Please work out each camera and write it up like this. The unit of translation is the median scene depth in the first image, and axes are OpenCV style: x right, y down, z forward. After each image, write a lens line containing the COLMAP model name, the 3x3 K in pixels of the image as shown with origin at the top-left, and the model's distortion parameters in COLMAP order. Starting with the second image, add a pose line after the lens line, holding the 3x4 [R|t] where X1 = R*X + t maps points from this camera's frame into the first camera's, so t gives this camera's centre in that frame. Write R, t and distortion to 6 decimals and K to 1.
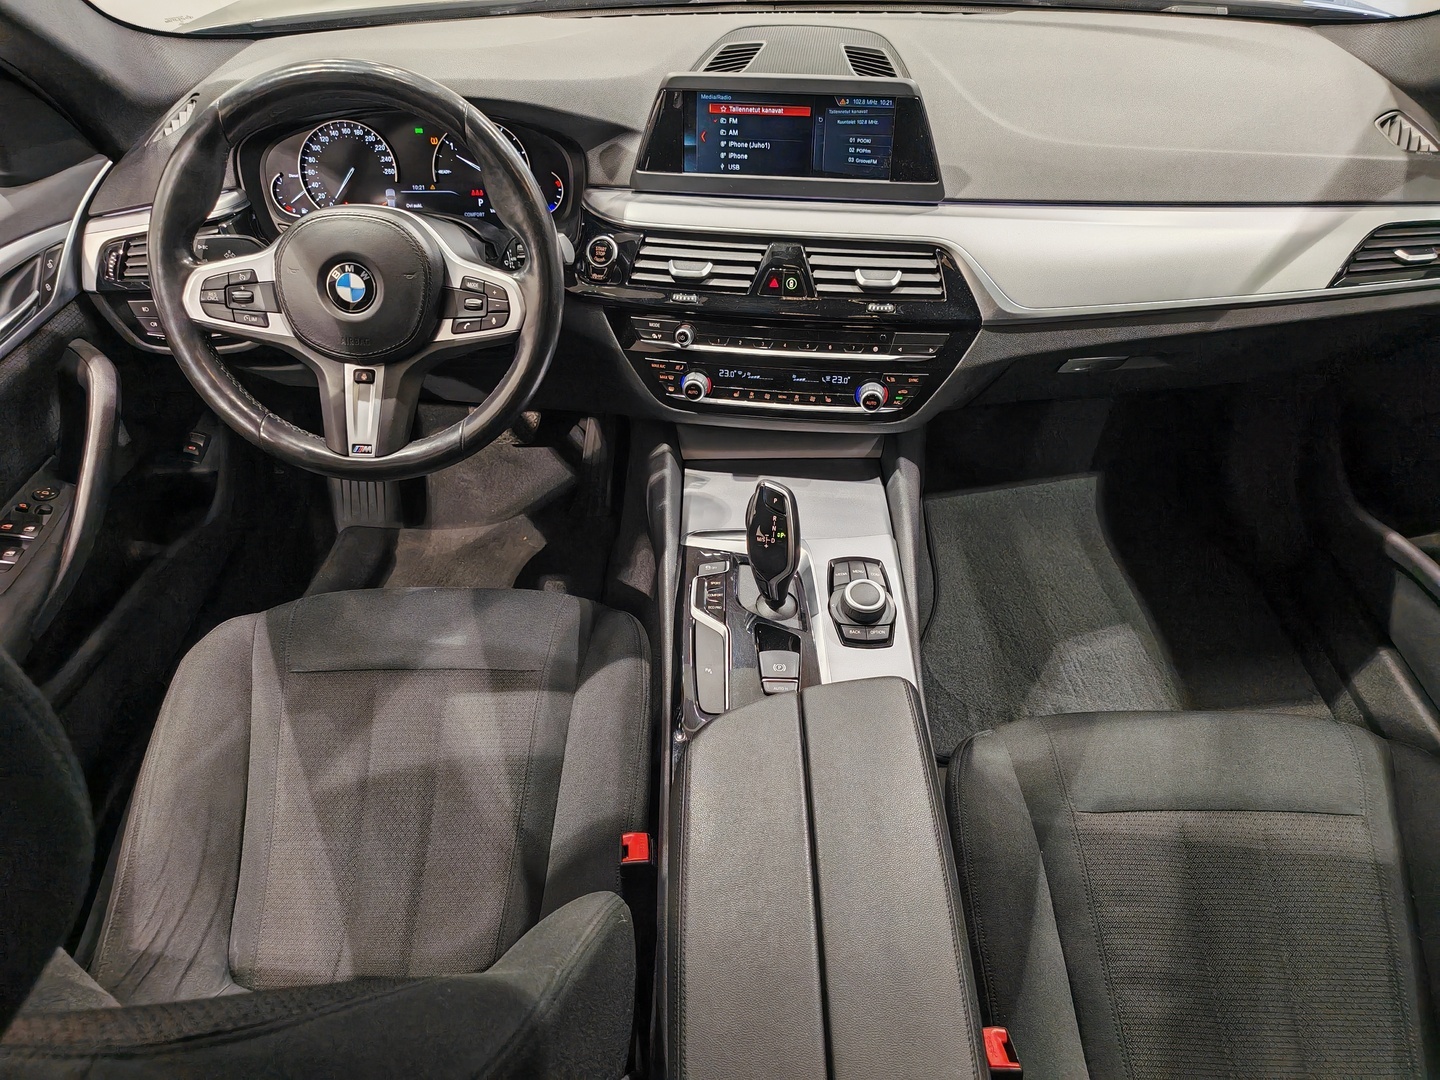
lens RADIAL K [[1123.0, 0, 716.8], [0, 1123.0, 539.8], [0, 0, 1]] dist [0.026293, -0.018079]
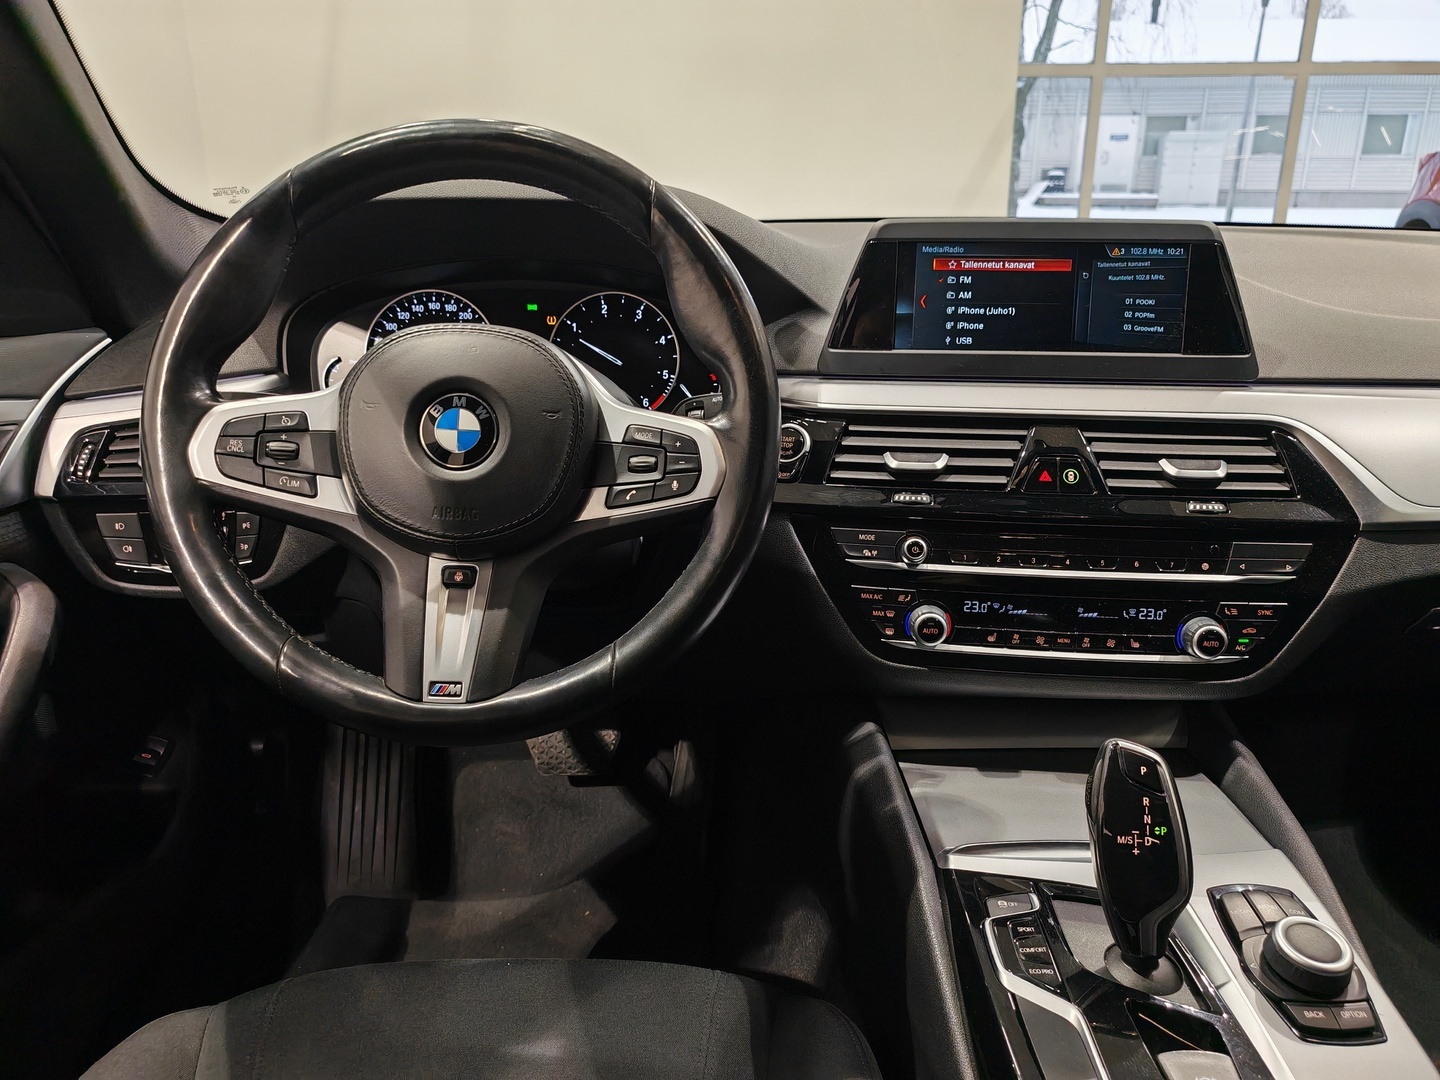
lens RADIAL K [[1123.0, 0, 716.1], [0, 1123.0, 540.0], [0, 0, 1]] dist [0.026293, -0.018079]
pose [[0.999503, 0.004378, 0.031207, -0.172259], [0.007179, 0.932638, -0.360742, 0.057648], [-0.030684, 0.360787, 0.932144, 0.368107]]
